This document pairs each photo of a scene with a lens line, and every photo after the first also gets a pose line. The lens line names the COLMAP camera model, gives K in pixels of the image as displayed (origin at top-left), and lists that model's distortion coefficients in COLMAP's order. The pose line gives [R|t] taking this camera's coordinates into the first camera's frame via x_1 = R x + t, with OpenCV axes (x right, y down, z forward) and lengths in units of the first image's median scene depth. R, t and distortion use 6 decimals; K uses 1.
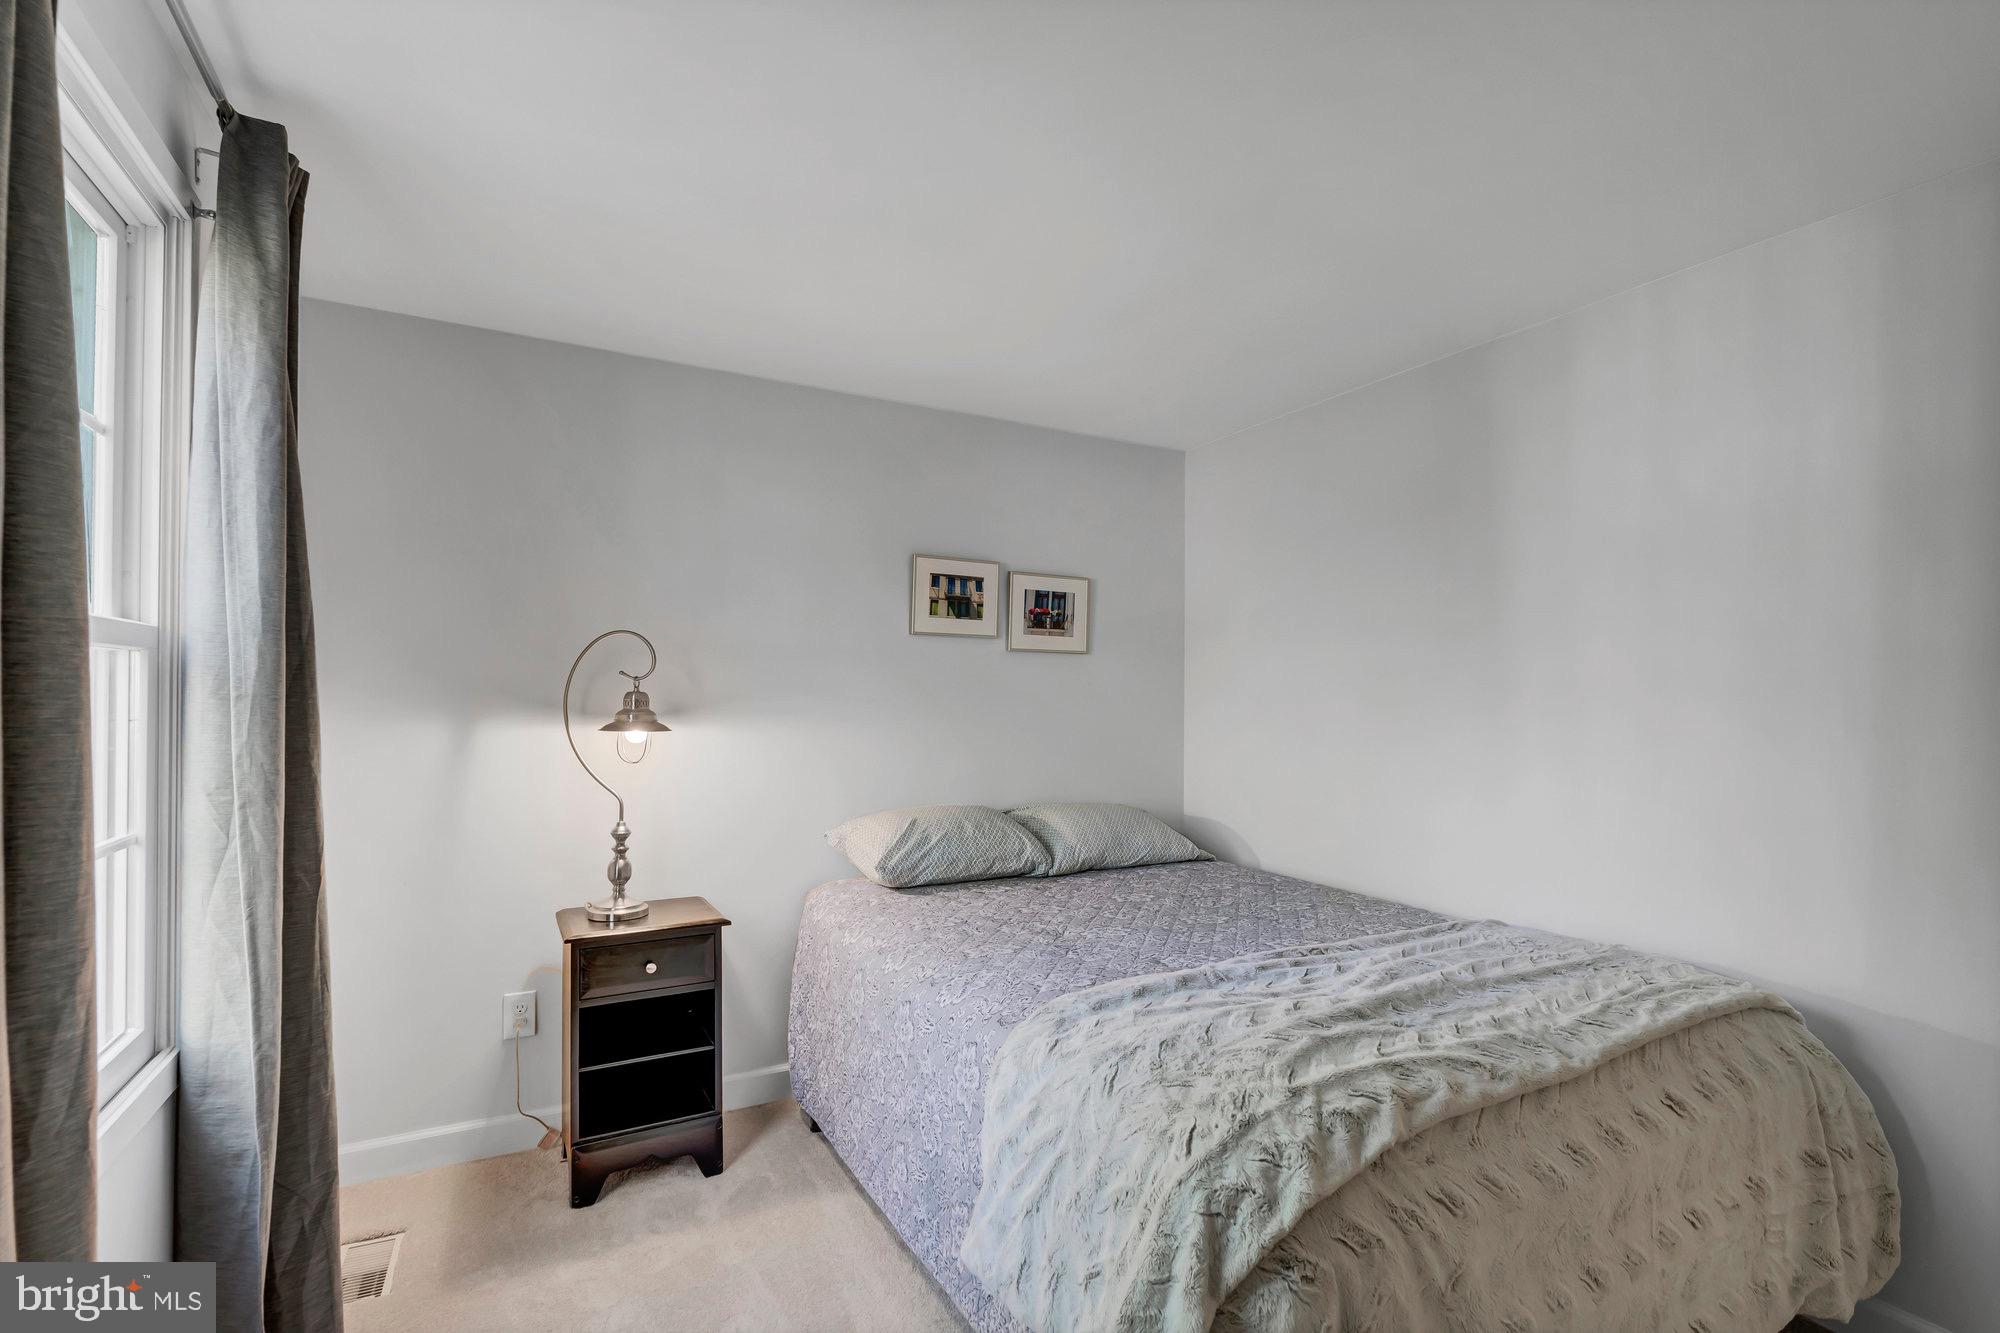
lens RADIAL K [[897.0, 0, 999.5], [0, 897.0, 677.8], [0, 0, 1]] dist [-0.005948, 0.001555]
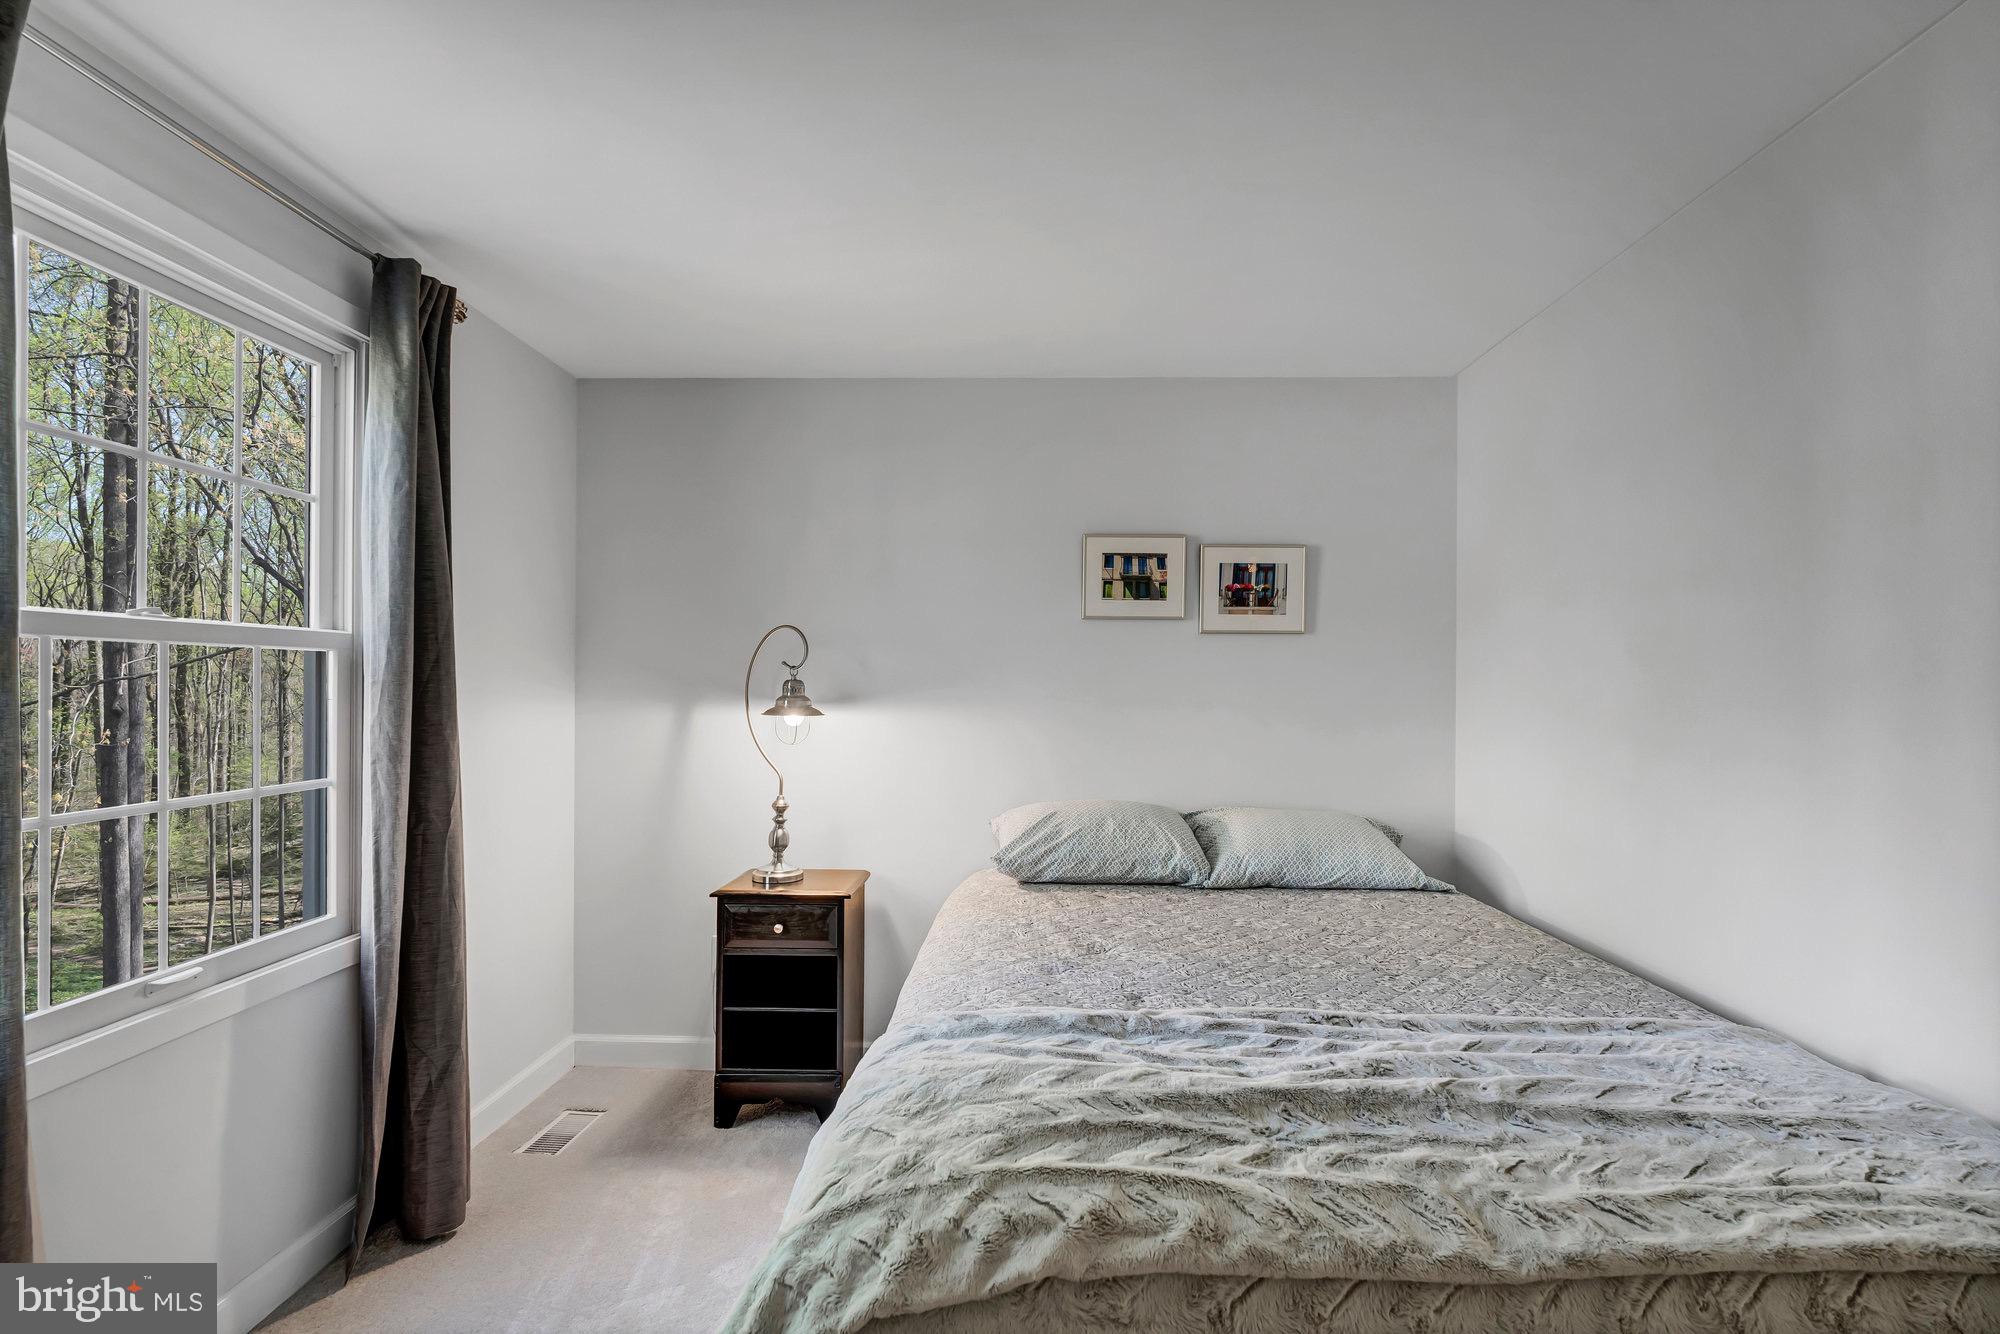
lens RADIAL K [[897.0, 0, 1001.5], [0, 897.0, 669.8], [0, 0, 1]] dist [-0.005948, 0.001555]
pose [[0.865186, -0.011471, -0.501320, 0.384891], [0.011557, 0.999929, -0.002934, 0.009362], [0.501318, -0.003255, 0.865257, 0.167722]]
